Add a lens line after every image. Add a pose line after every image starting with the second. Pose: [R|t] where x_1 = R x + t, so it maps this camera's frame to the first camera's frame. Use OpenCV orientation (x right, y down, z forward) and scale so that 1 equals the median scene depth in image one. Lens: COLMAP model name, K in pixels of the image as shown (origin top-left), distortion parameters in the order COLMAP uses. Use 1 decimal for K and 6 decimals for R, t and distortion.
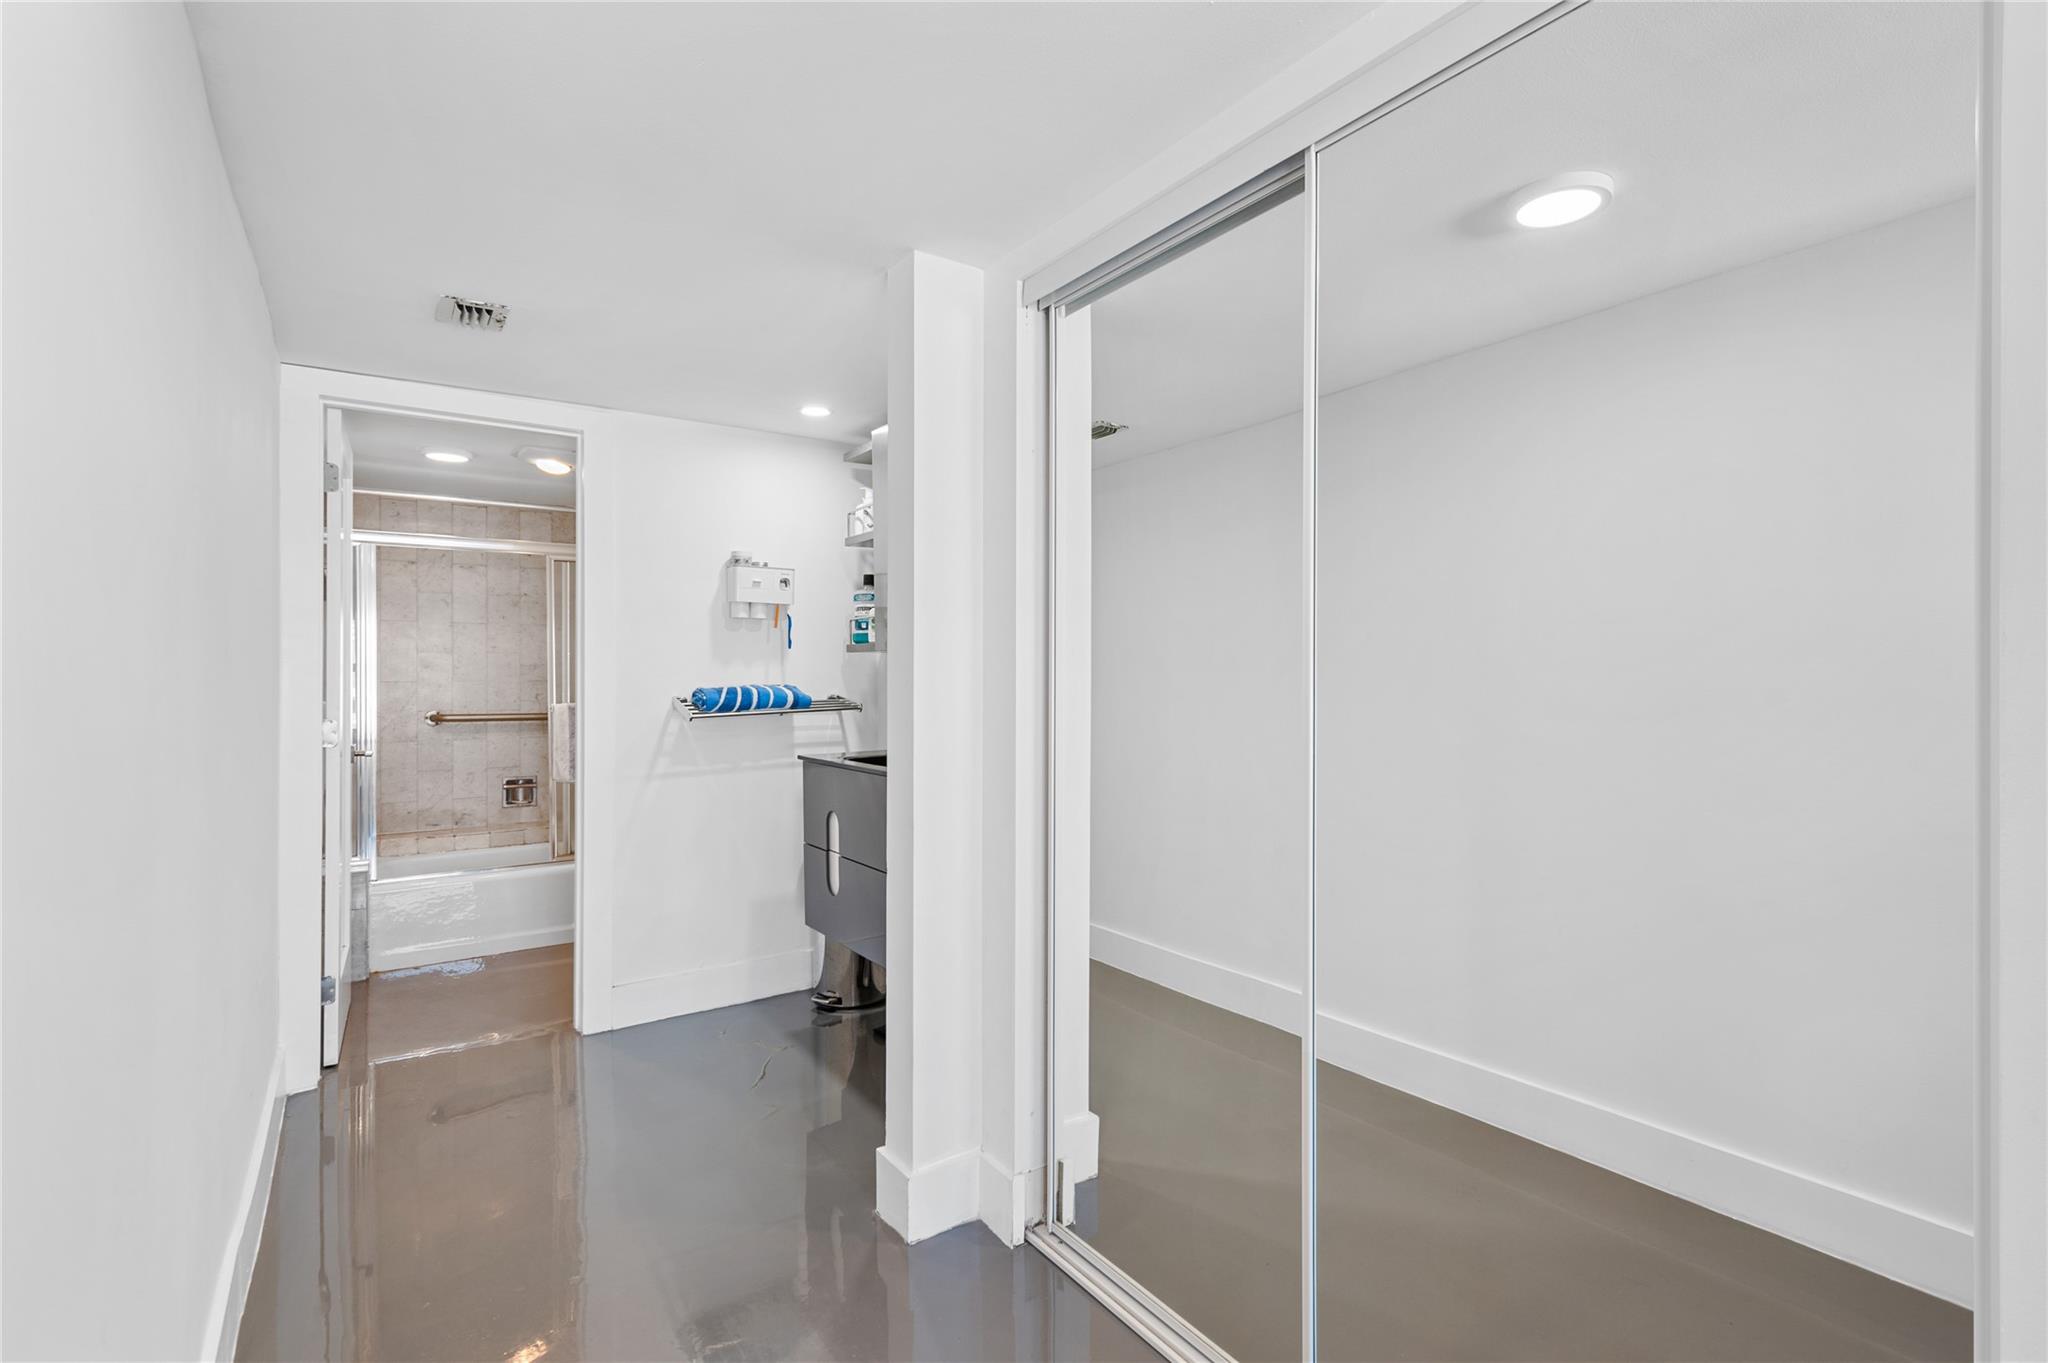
lens RADIAL K [[977.0, 0, 1031.9], [0, 977.0, 688.5], [0, 0, 1]] dist [0.020623, -0.007449]
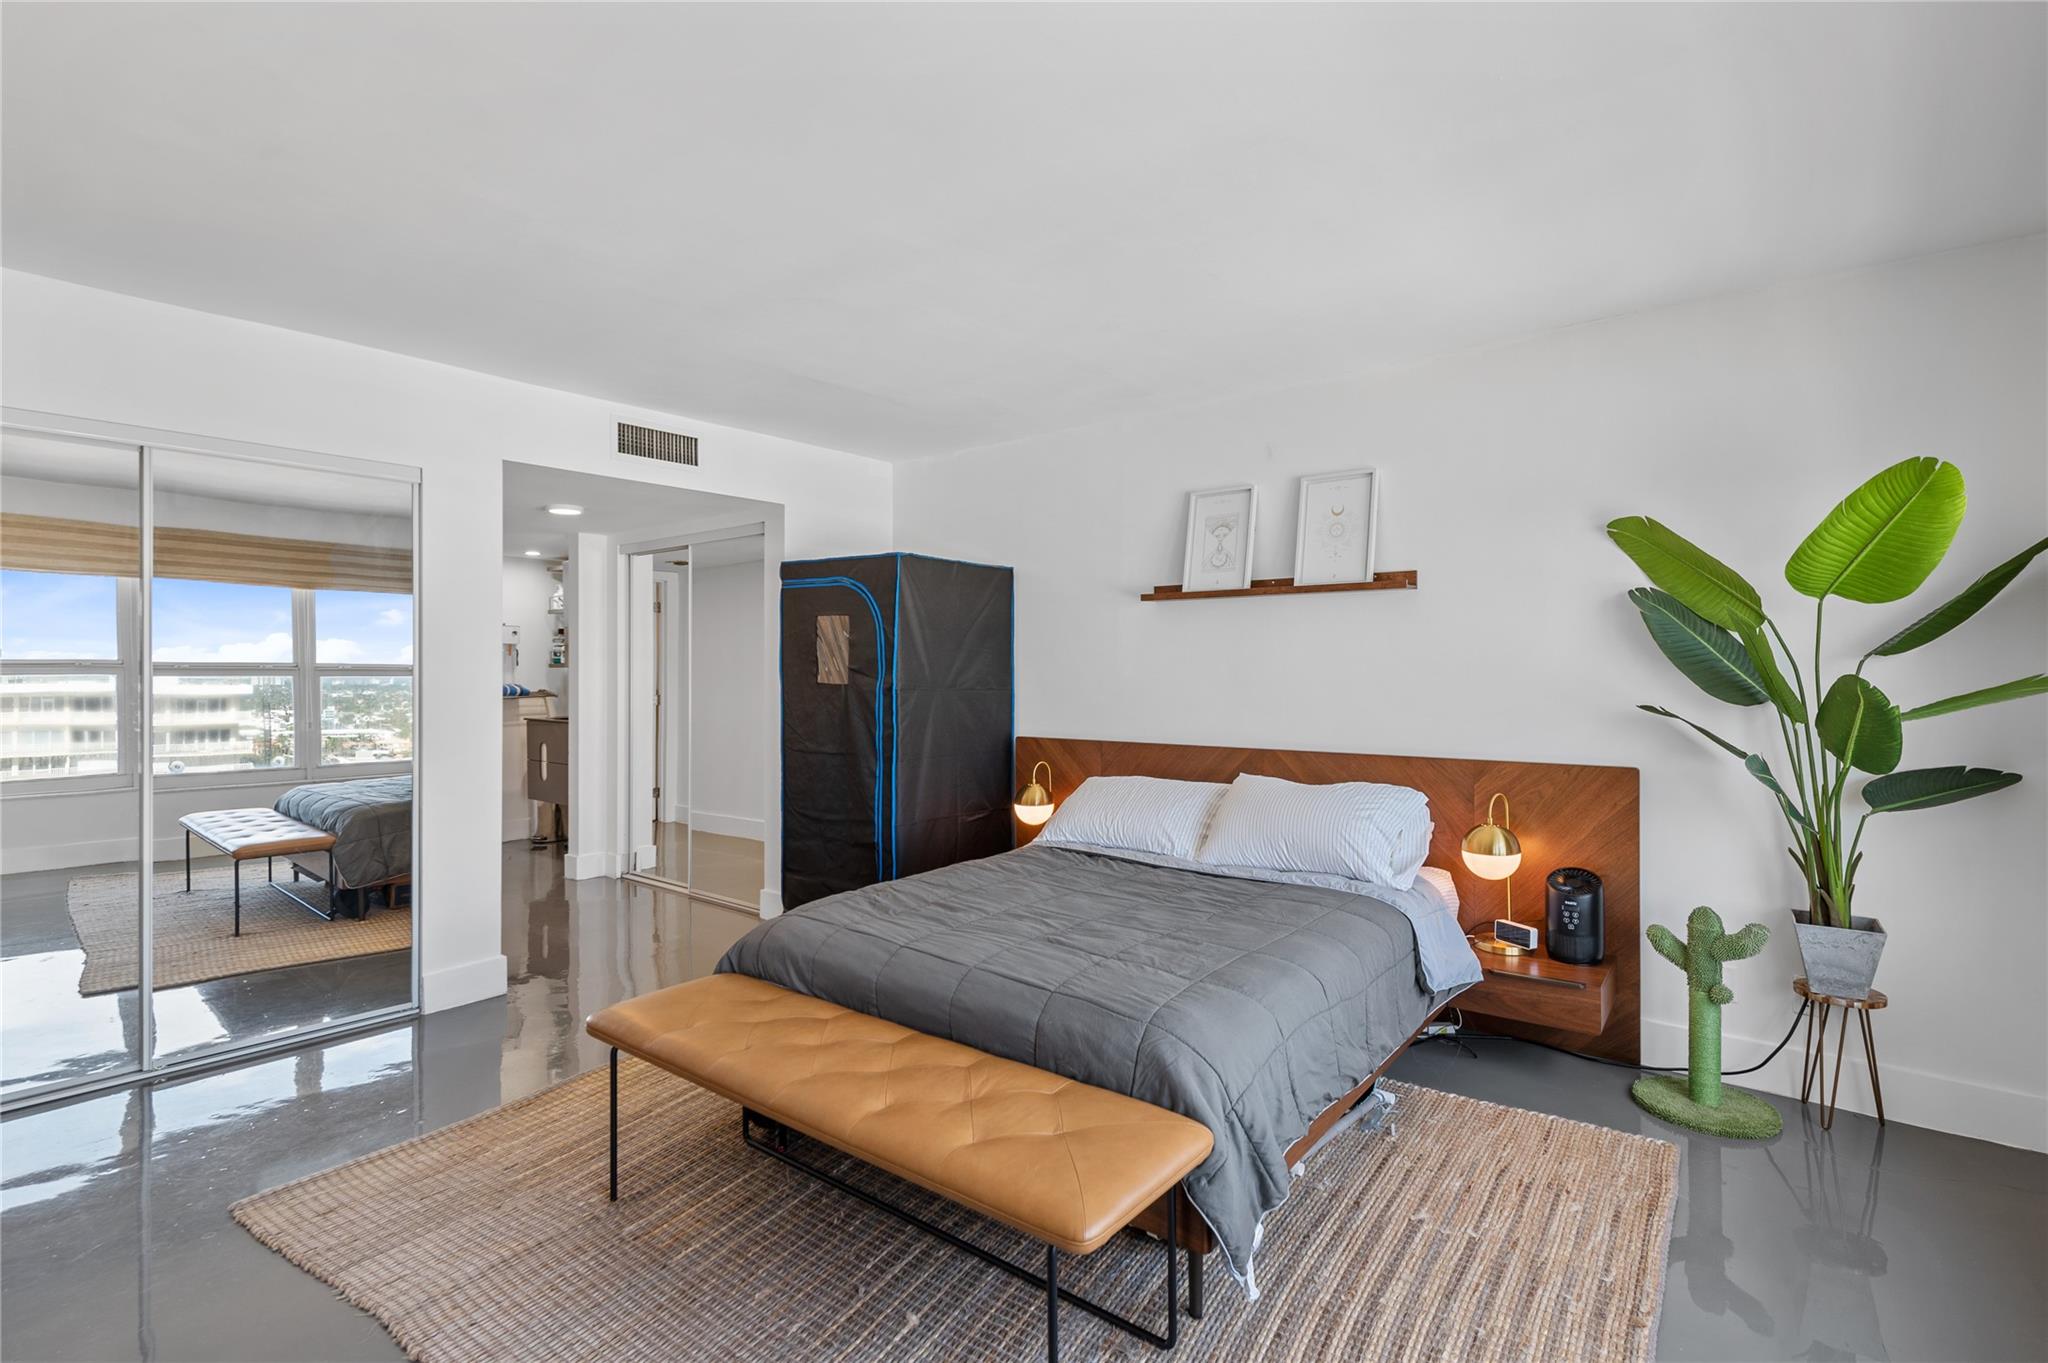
lens RADIAL K [[909.0, 0, 1010.9], [0, 909.0, 690.5], [0, 0, 1]] dist [-0.004167, -0.000116]
pose [[0.956211, -0.000312, 0.292679, 0.179657], [-0.003079, 0.999933, 0.011127, -0.015206], [-0.292663, -0.011541, 0.956146, -1.103971]]
